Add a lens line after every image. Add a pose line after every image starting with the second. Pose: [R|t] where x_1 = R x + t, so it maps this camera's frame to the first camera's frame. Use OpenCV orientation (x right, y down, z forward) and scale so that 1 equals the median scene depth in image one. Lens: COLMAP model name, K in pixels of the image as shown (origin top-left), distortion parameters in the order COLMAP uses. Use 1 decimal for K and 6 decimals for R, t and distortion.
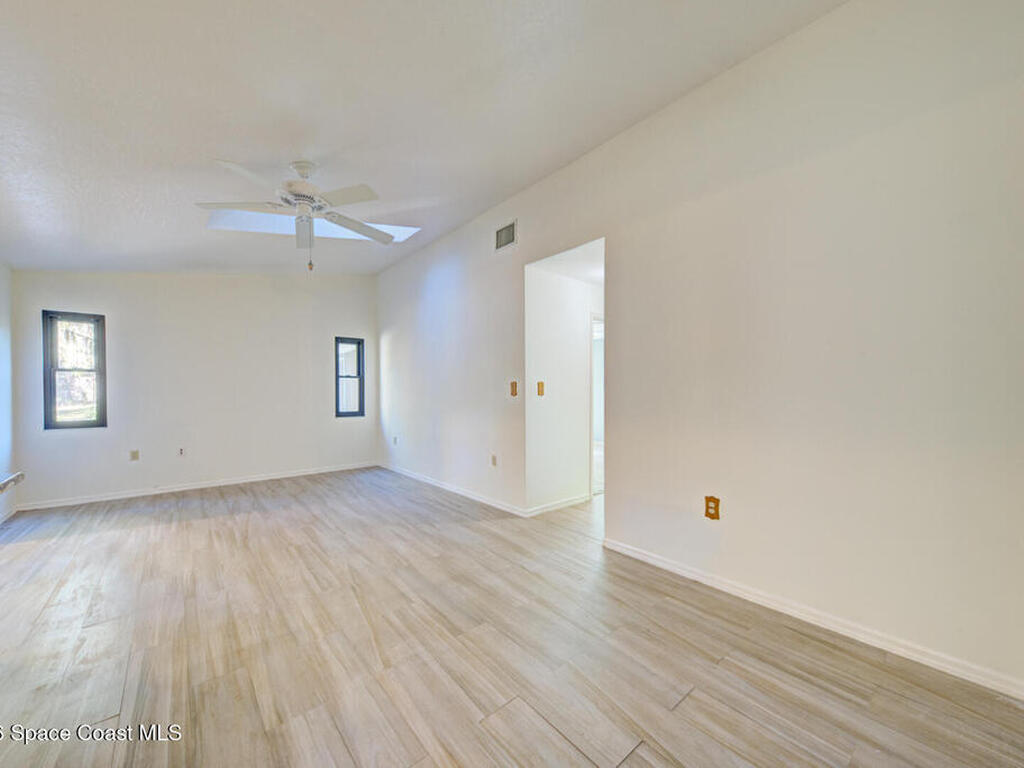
lens RADIAL K [[394.7, 0, 510.4], [0, 394.7, 395.3], [0, 0, 1]] dist [0.023466, -0.000663]
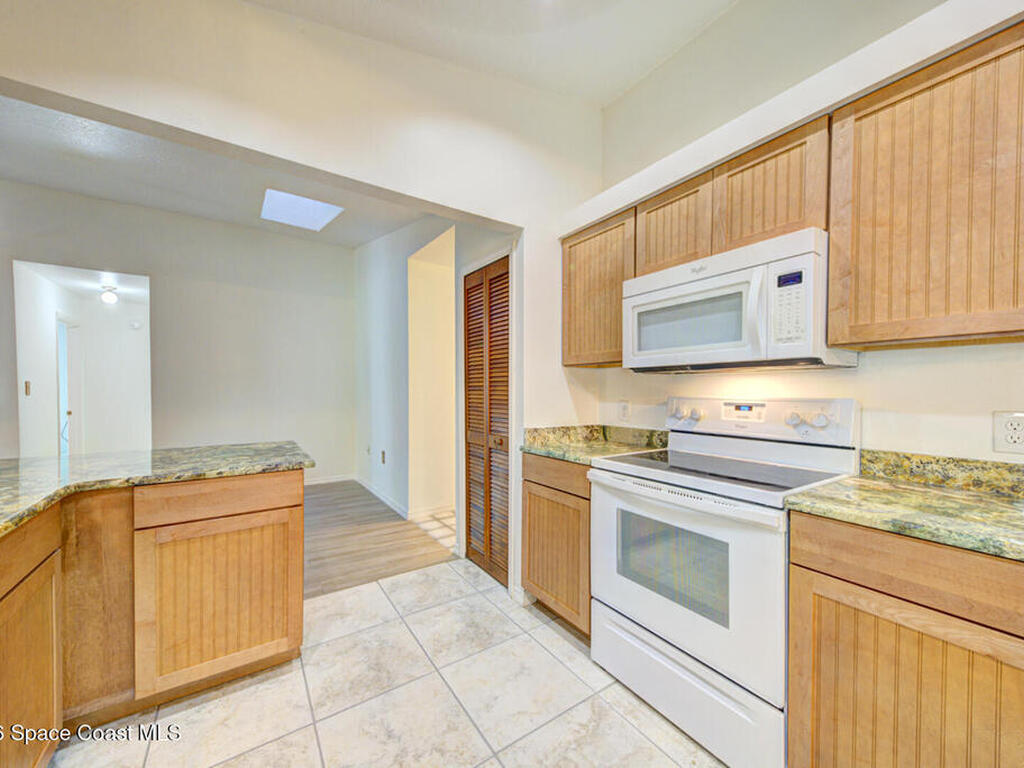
lens RADIAL K [[394.7, 0, 510.4], [0, 394.7, 395.3], [0, 0, 1]] dist [0.023466, -0.000663]
pose [[0.111624, -0.011962, 0.993679, -0.767287], [0.010240, 0.999888, 0.010887, 0.002577], [-0.993698, 0.008960, 0.111734, -0.286476]]
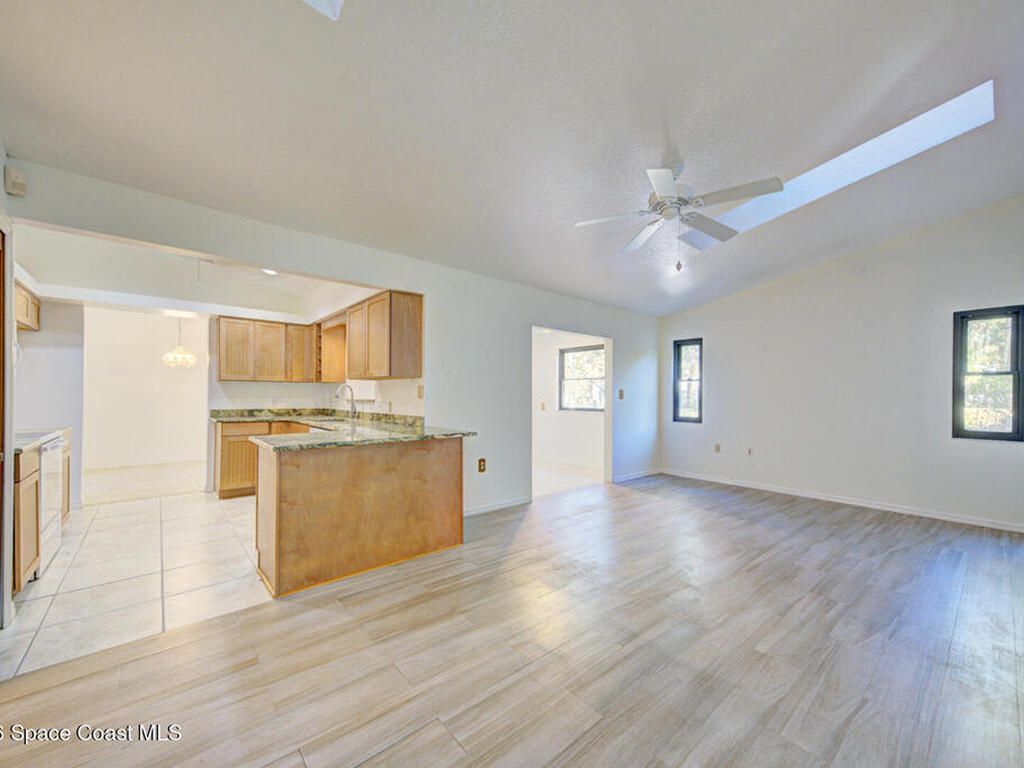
lens RADIAL K [[406.0, 0, 509.8], [0, 406.0, 393.6], [0, 0, 1]] dist [0.022205, -0.000099]
pose [[0.000748, -0.001921, -0.999998, 0.353359], [-0.015599, 0.999876, -0.001933, -0.005376], [0.999878, 0.015600, 0.000718, 0.423374]]
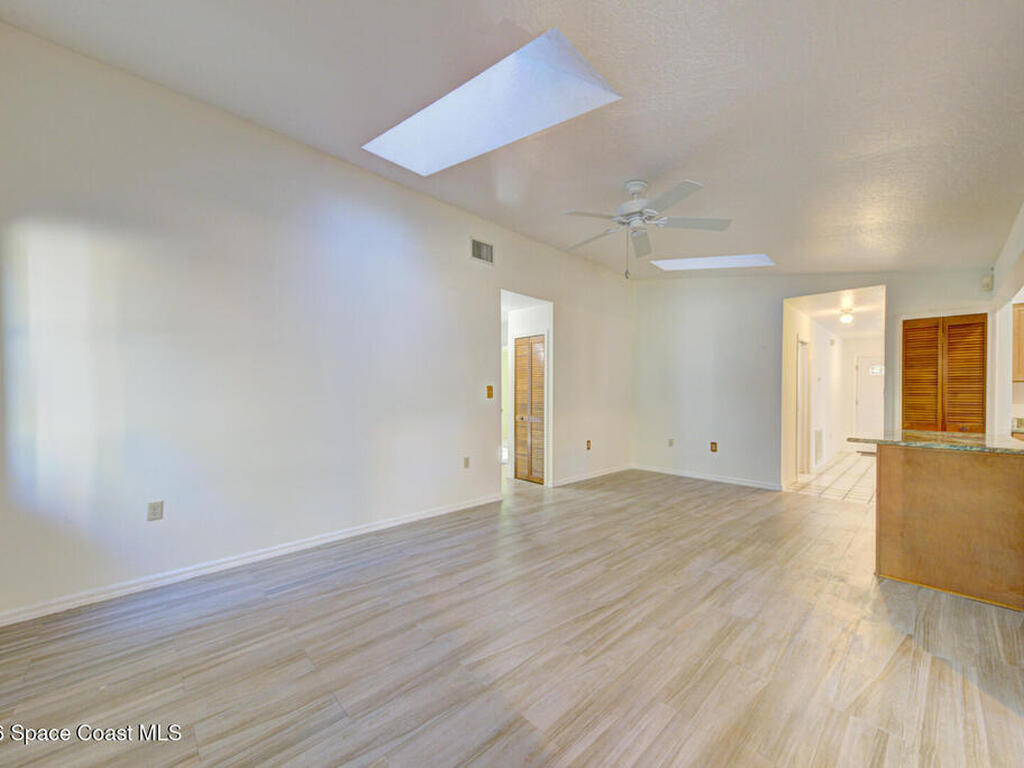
lens RADIAL K [[394.7, 0, 510.4], [0, 394.7, 395.3], [0, 0, 1]] dist [0.023466, -0.000663]
pose [[-0.057736, -0.000898, 0.998331, -1.090972], [0.004975, 0.999987, 0.001187, -0.007673], [-0.998319, 0.005035, -0.057731, 0.979019]]
